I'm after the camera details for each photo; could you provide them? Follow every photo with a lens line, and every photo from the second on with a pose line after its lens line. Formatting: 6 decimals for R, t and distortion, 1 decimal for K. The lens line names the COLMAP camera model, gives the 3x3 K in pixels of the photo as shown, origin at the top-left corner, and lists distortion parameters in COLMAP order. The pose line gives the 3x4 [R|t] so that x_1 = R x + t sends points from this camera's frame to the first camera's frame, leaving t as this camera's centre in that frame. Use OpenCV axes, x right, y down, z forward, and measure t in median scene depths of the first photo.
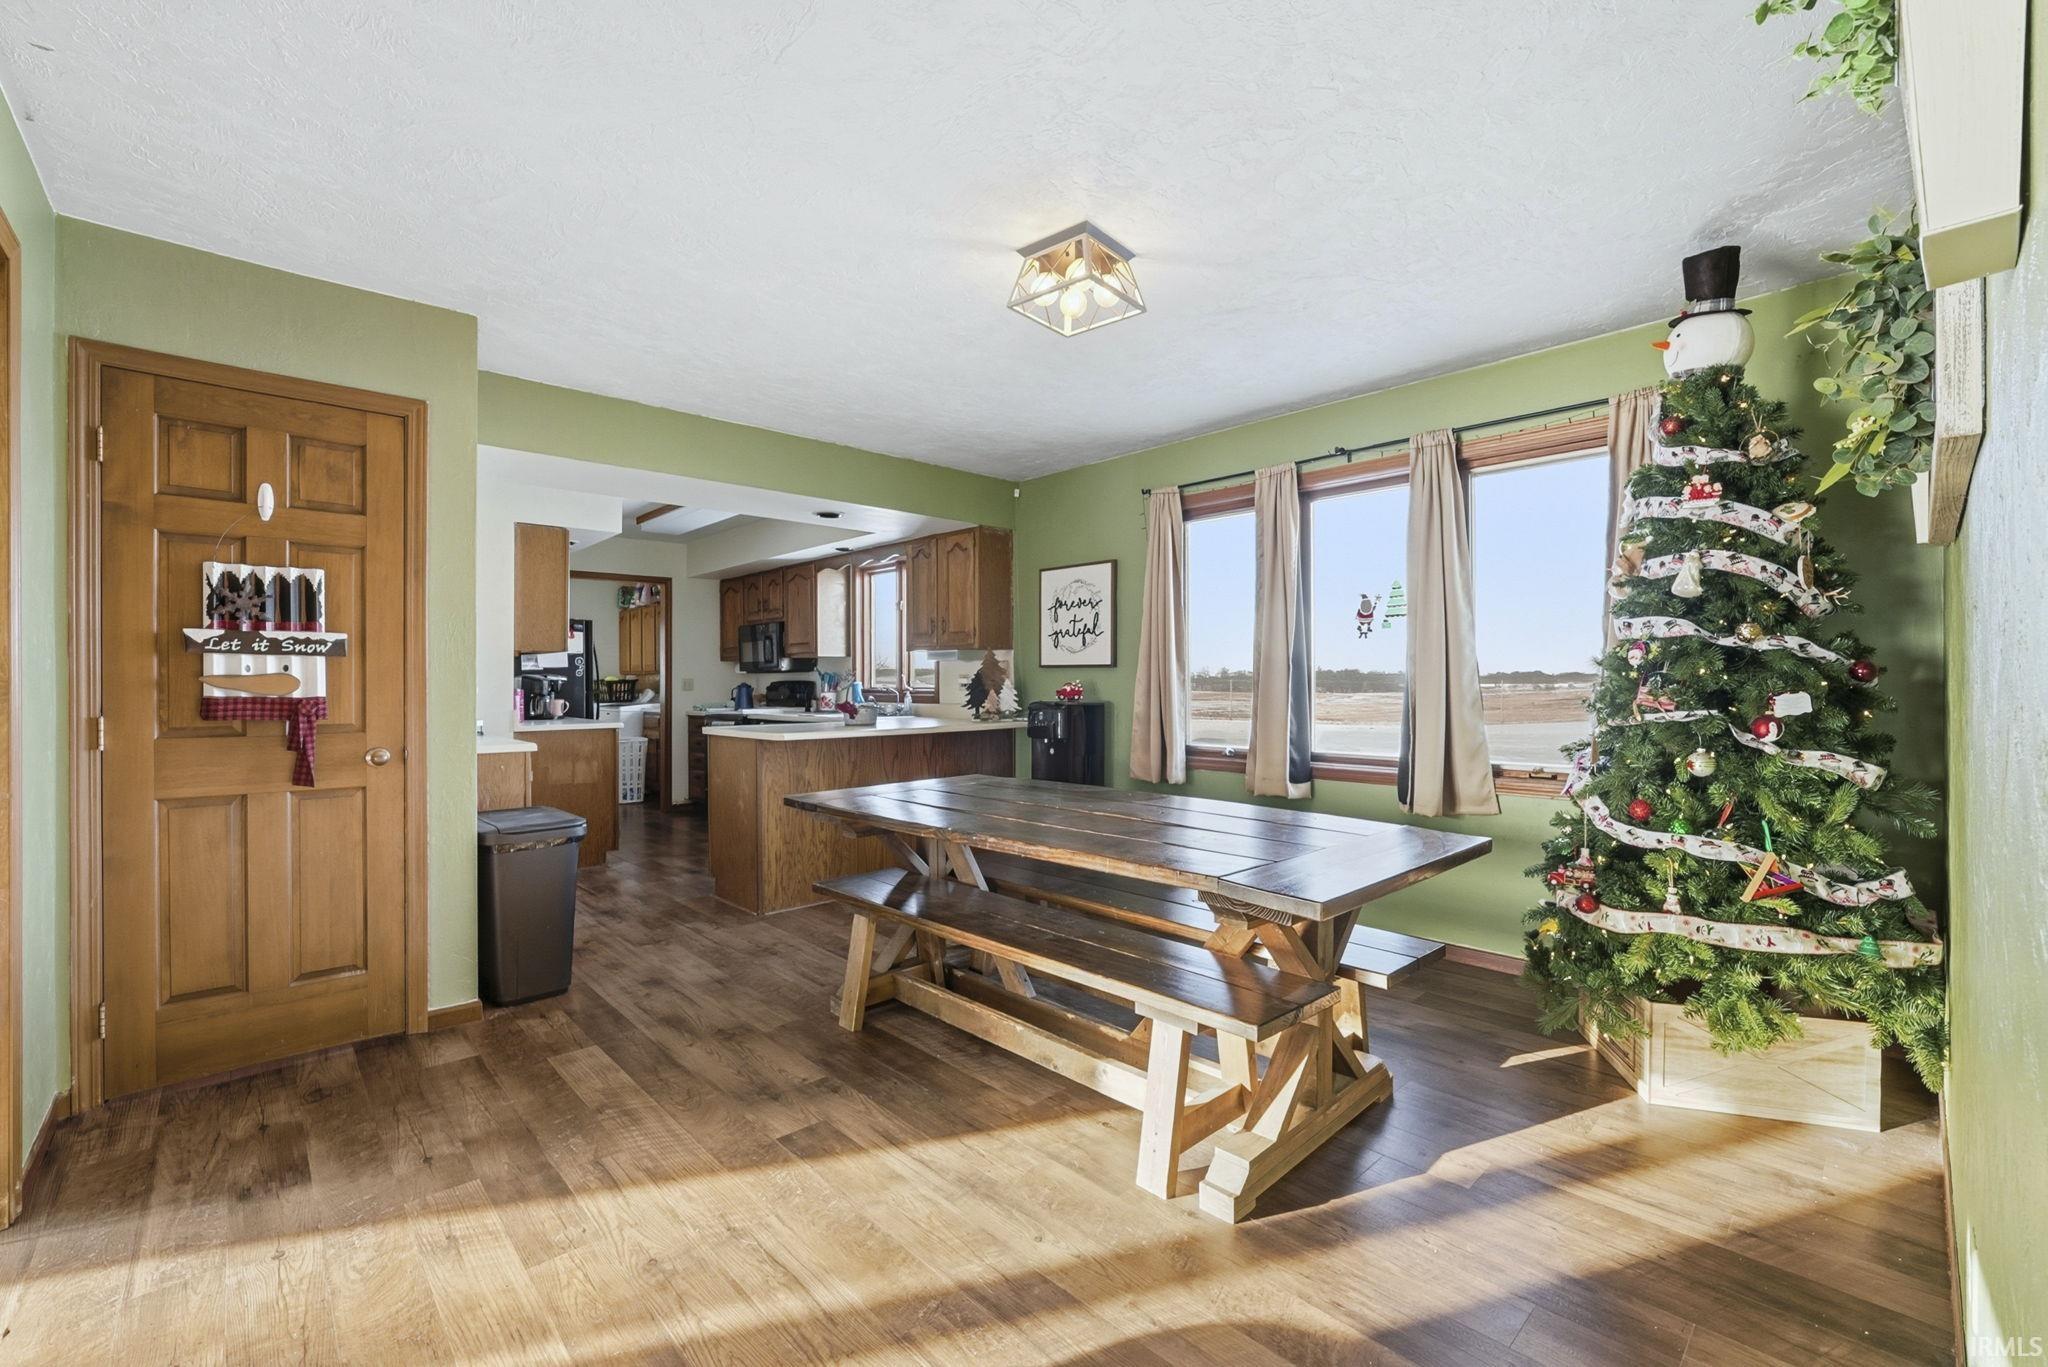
lens RADIAL K [[857.5, 0, 1024.5], [0, 857.5, 680.9], [0, 0, 1]] dist [-0.015739, 0.001891]
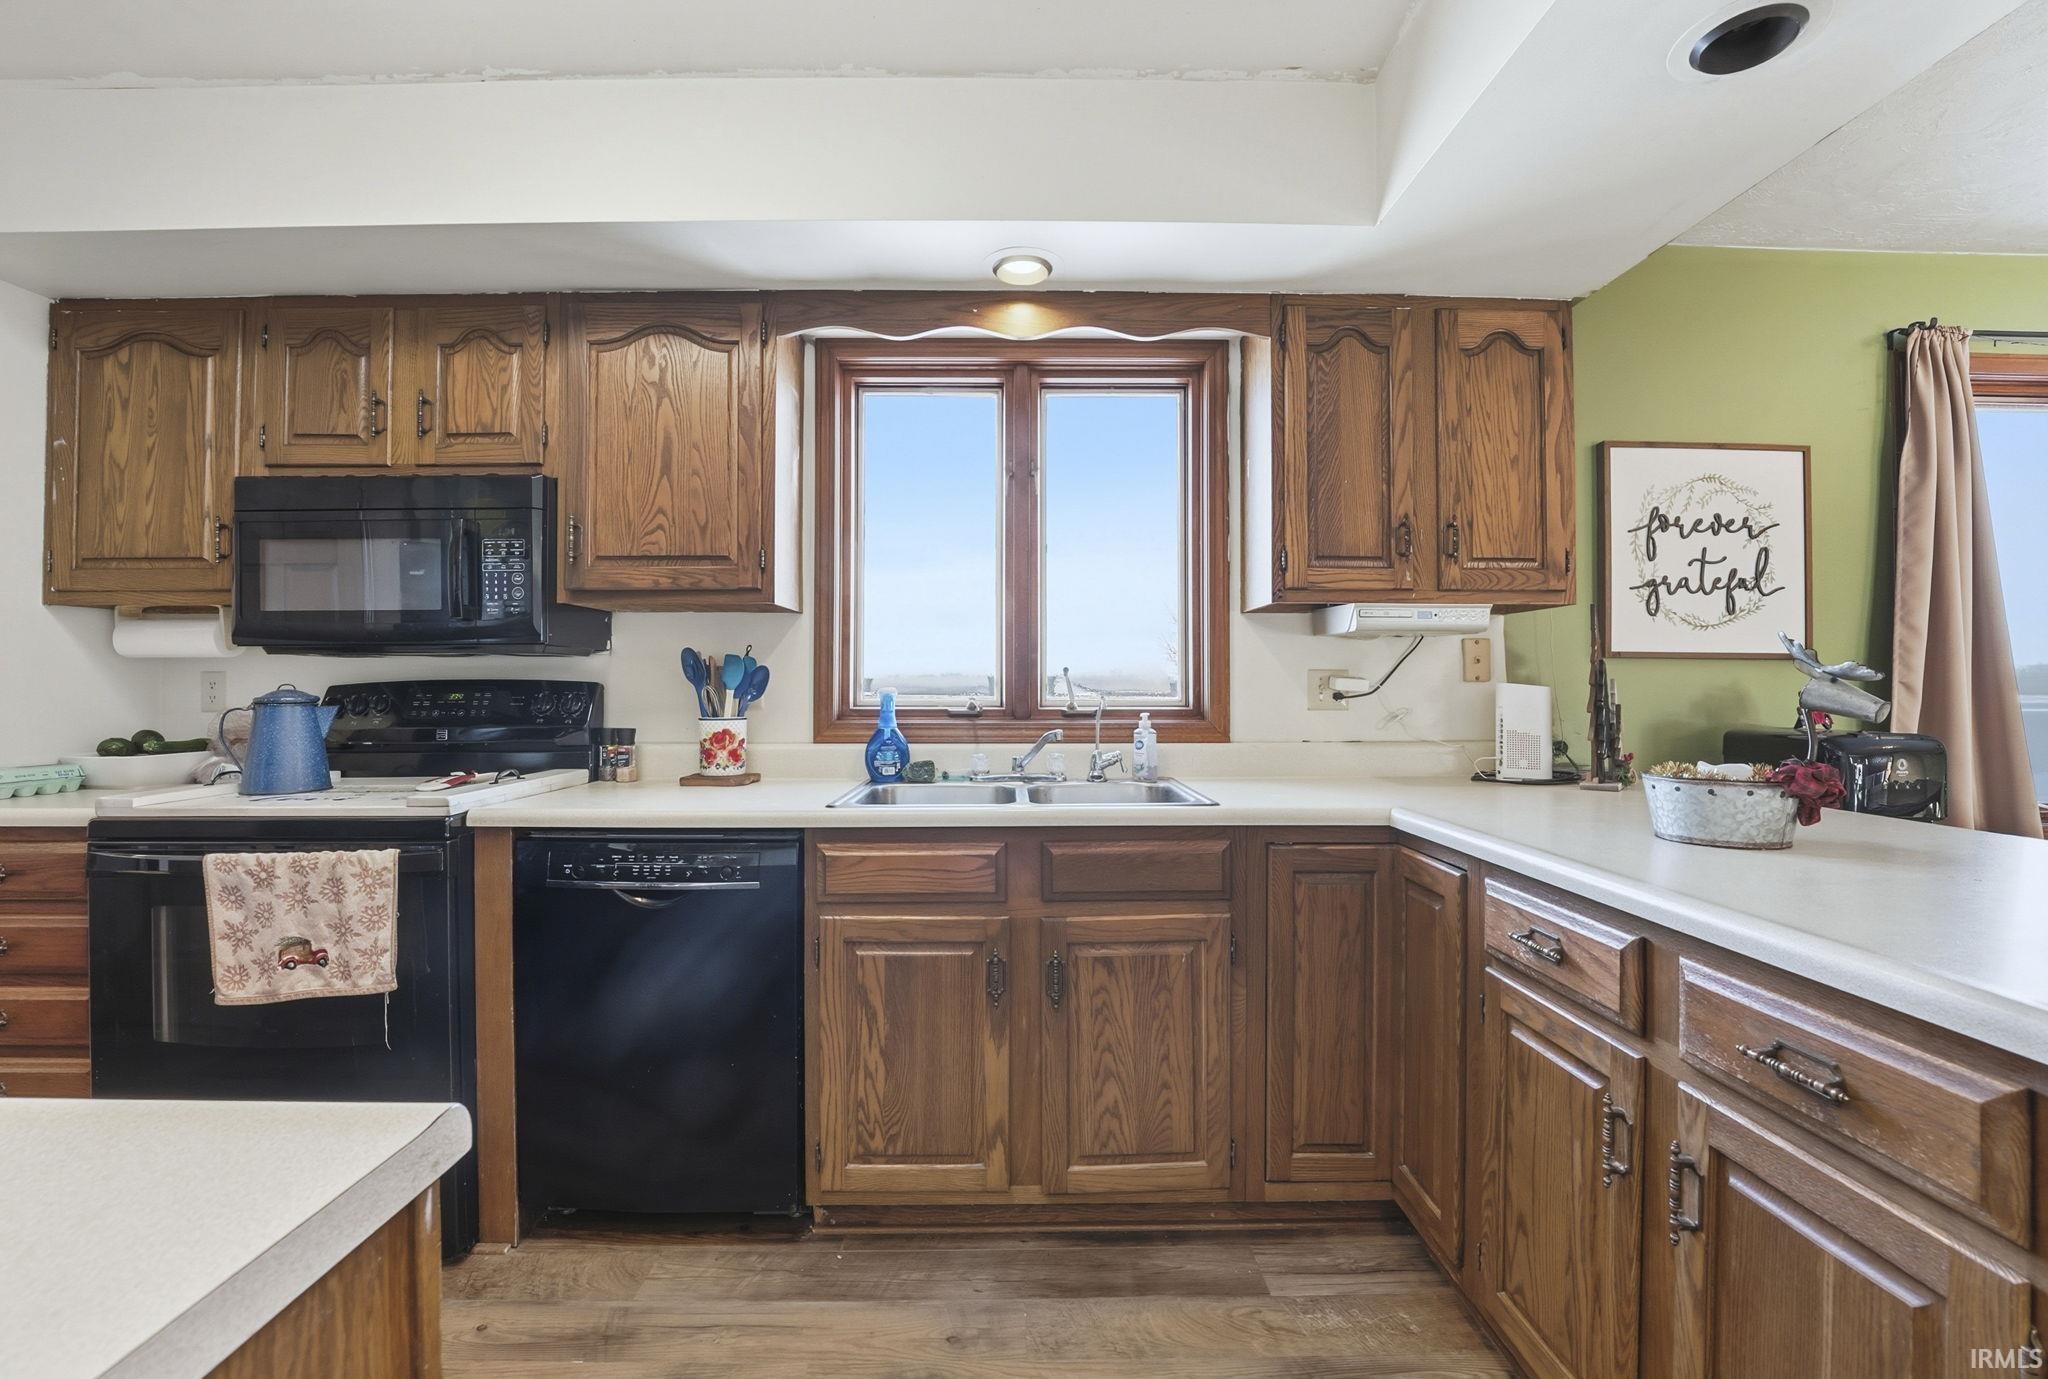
lens RADIAL K [[858.4, 0, 1032.1], [0, 858.4, 682.5], [0, 0, 1]] dist [-0.019710, 0.000182]
pose [[0.667769, 0.008035, 0.744325, -0.562130], [-0.003434, 0.999964, -0.007714, 0.002779], [-0.744360, 0.002595, 0.667773, 1.000306]]
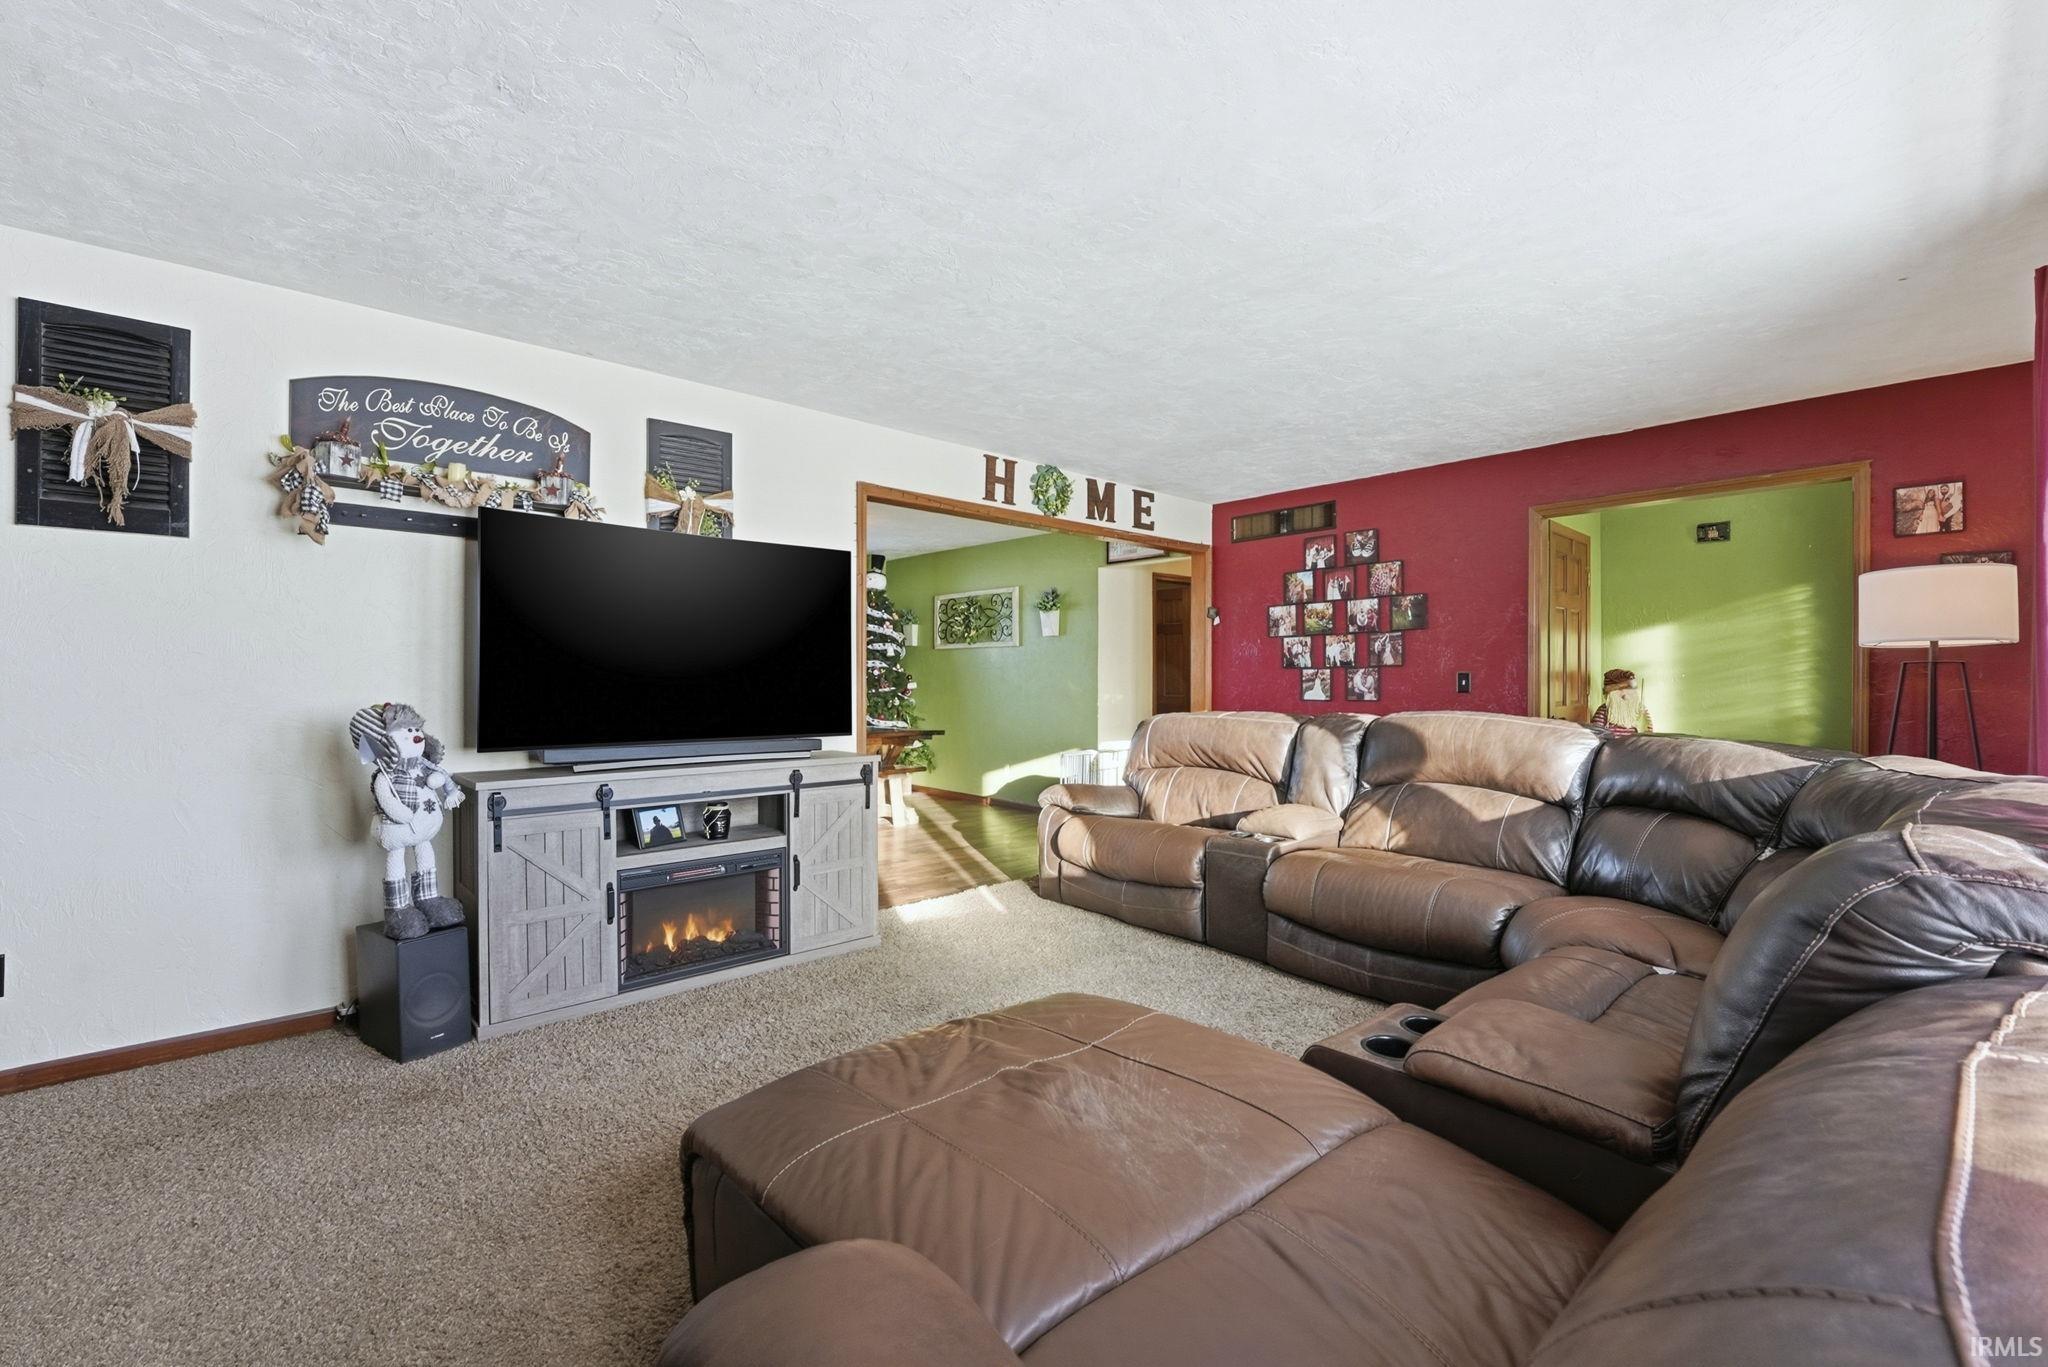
lens RADIAL K [[857.5, 0, 1020.2], [0, 857.5, 676.0], [0, 0, 1]] dist [-0.015739, 0.001891]
pose [[-0.001514, 0.006857, 0.999975, -1.332838], [-0.003172, 0.999971, -0.006862, 0.002982], [-0.999994, -0.003182, -0.001493, 0.218093]]
